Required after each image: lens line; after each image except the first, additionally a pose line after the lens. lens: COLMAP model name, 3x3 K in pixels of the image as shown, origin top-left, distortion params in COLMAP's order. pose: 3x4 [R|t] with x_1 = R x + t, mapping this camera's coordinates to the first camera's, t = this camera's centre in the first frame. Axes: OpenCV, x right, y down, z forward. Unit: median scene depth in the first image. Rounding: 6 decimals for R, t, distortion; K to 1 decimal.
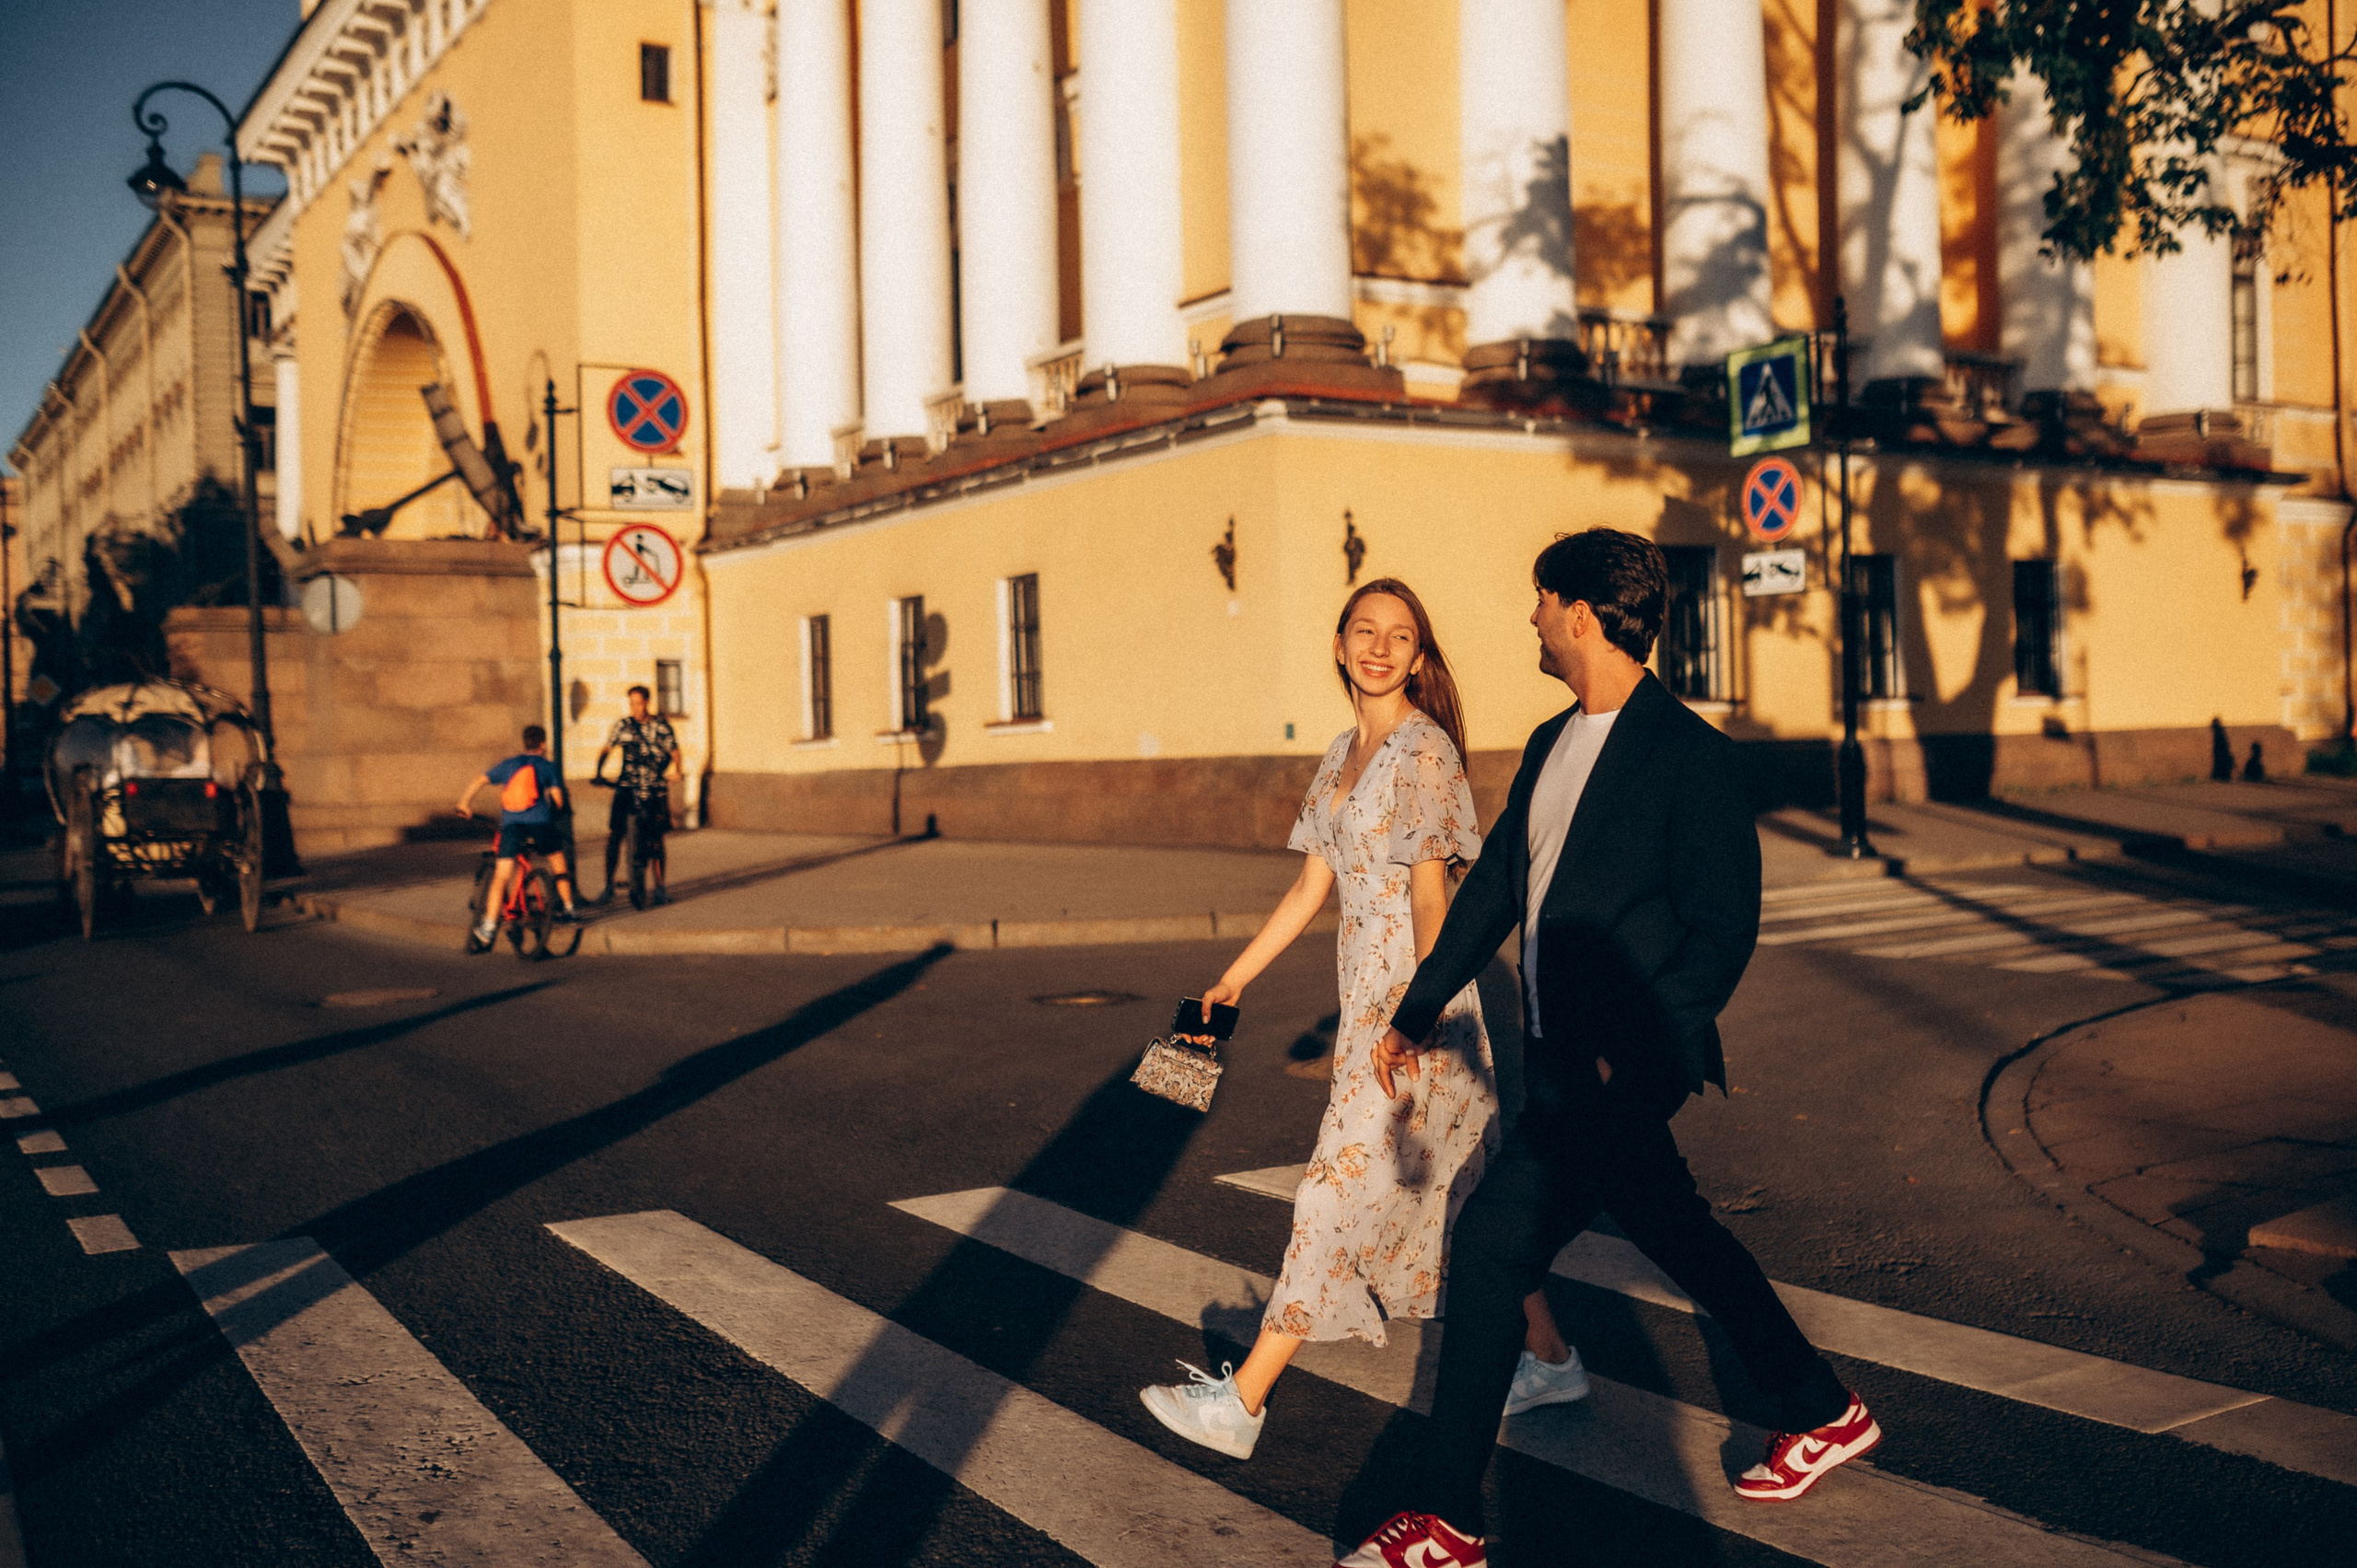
lens RADIAL K [[2329.0, 0, 1179.6], [0, 2329.0, 772.1], [0, 0, 1]] dist [-0.028237, 0.026919]
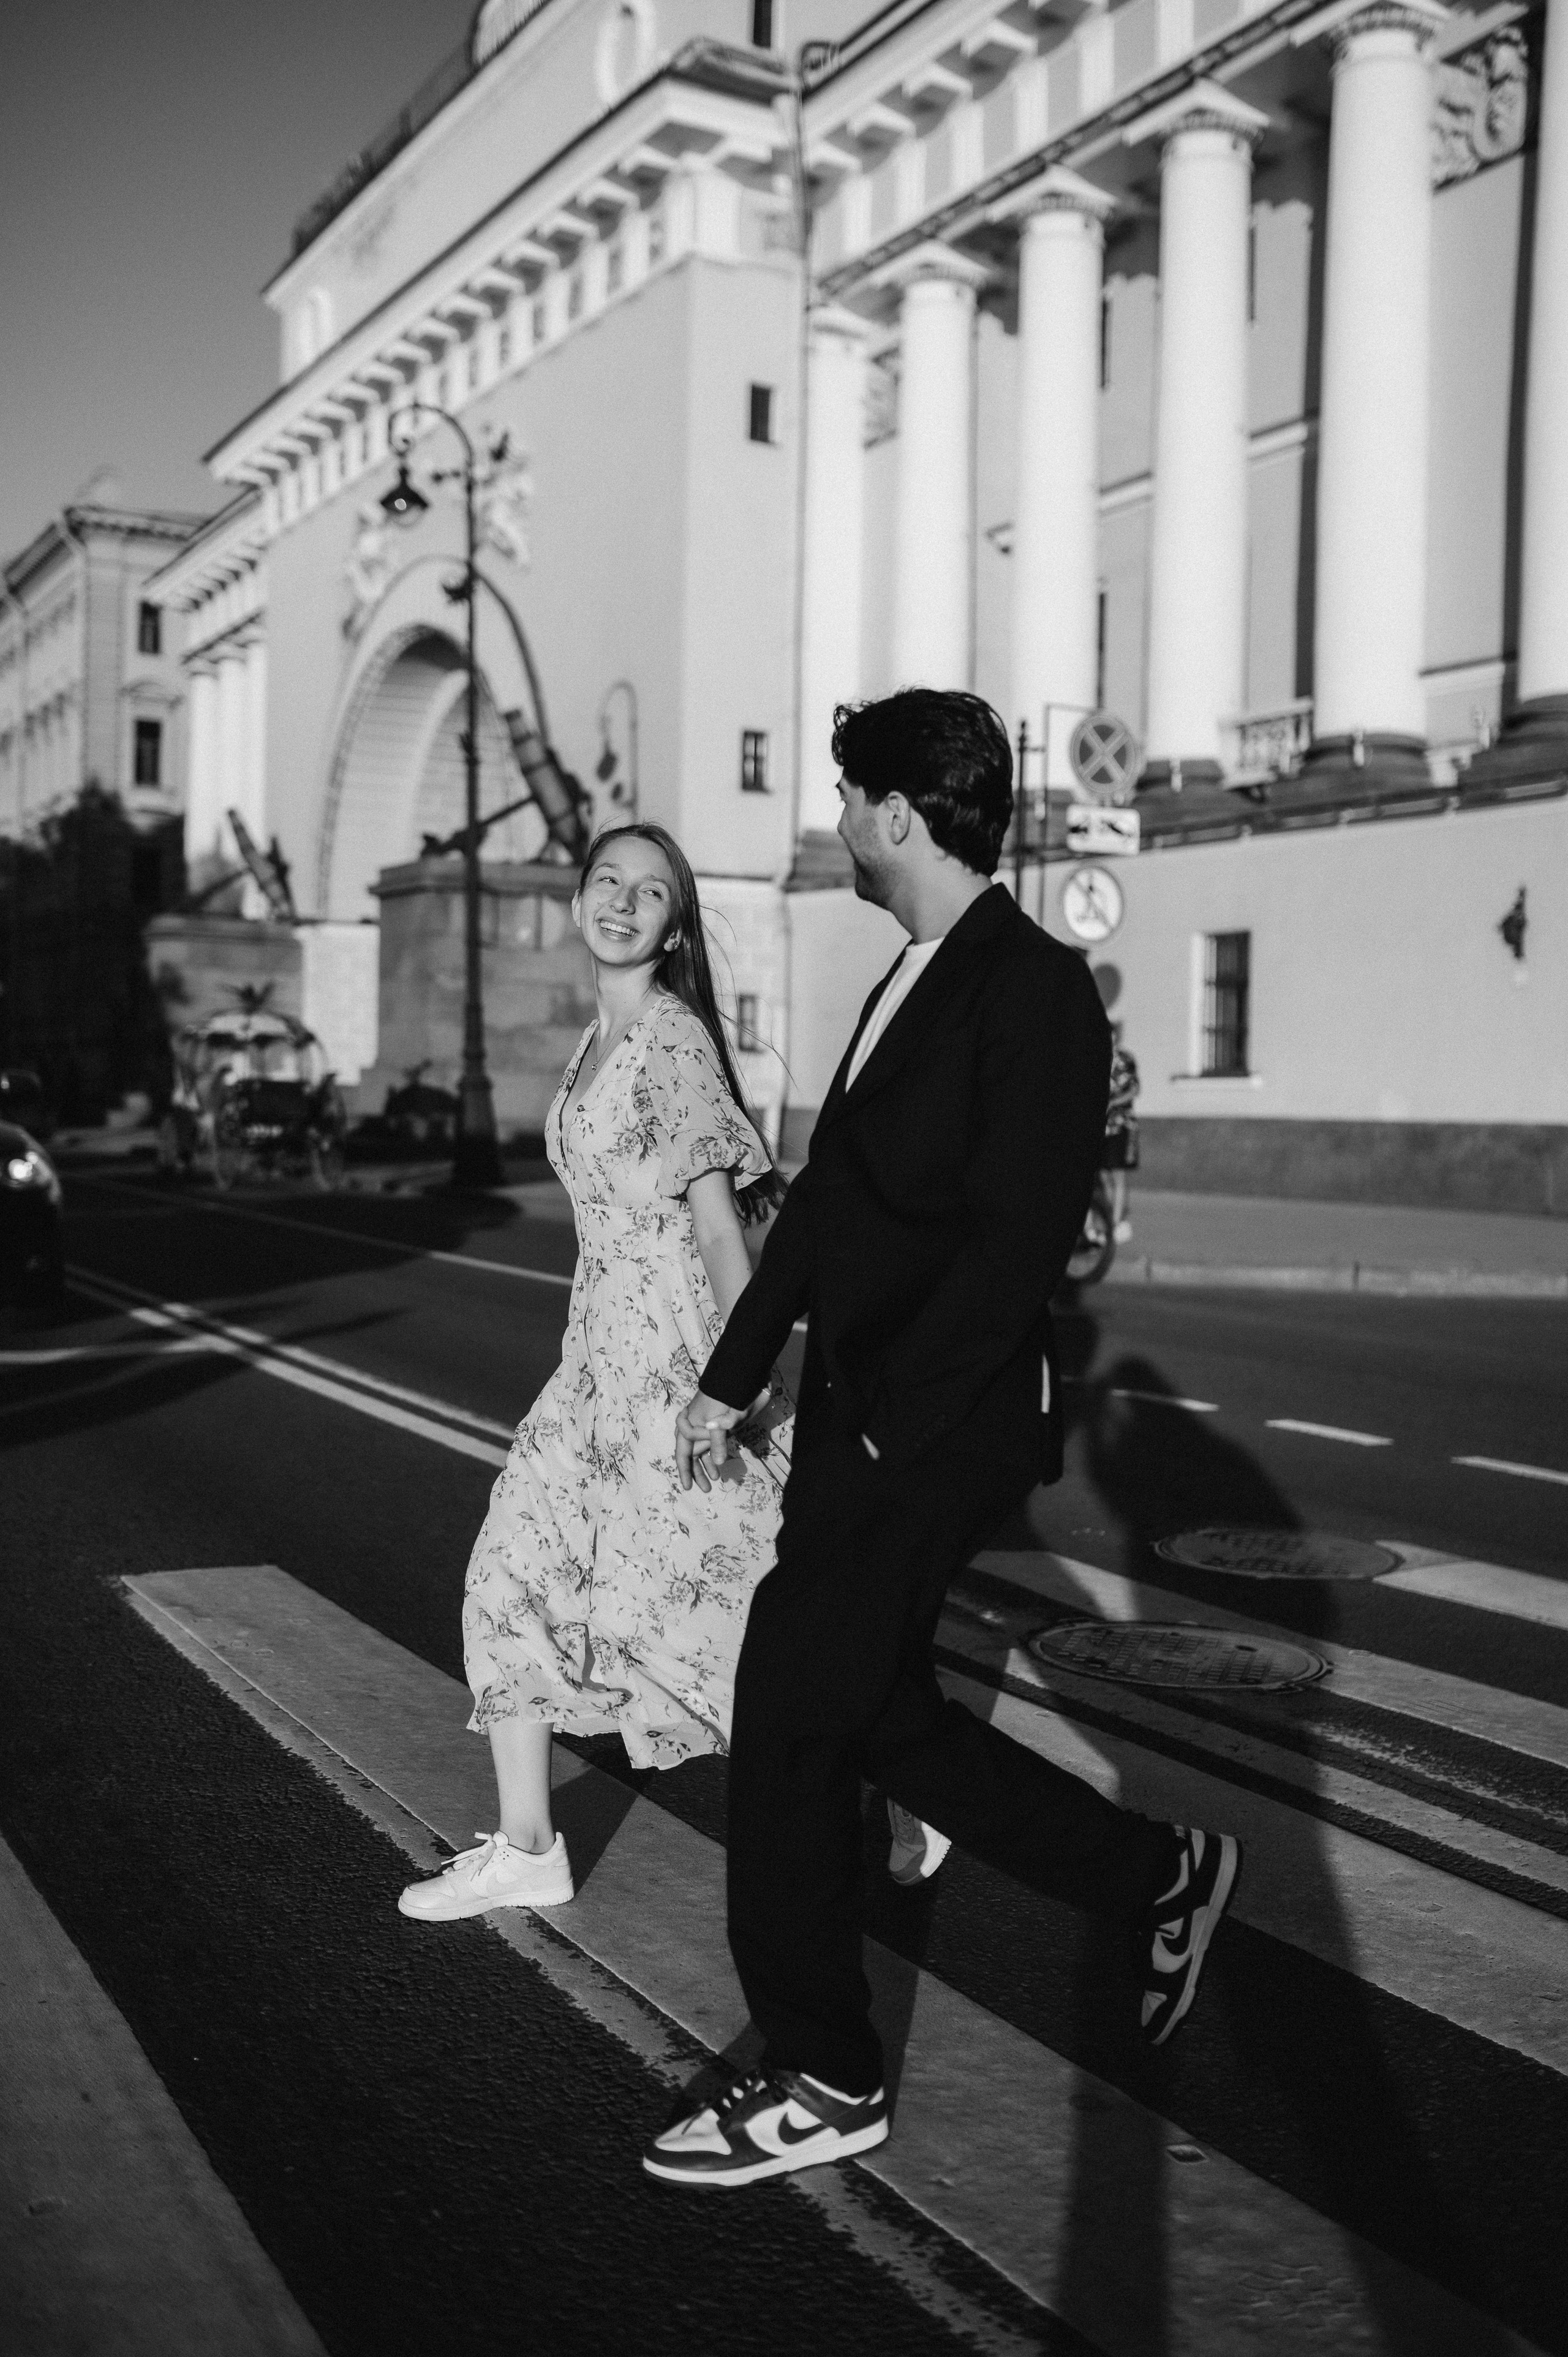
lens RADIAL K [[2328.9, 0, 785.4], [0, 2328.9, 1145.9], [0, 0, 1]] dist [-0.028237, 0.026919]
pose [[0.997468, 0.058056, -0.041073, -0.158086], [-0.057731, 0.998291, 0.009047, 0.007806], [0.041528, -0.006653, 0.999115, -0.015322]]
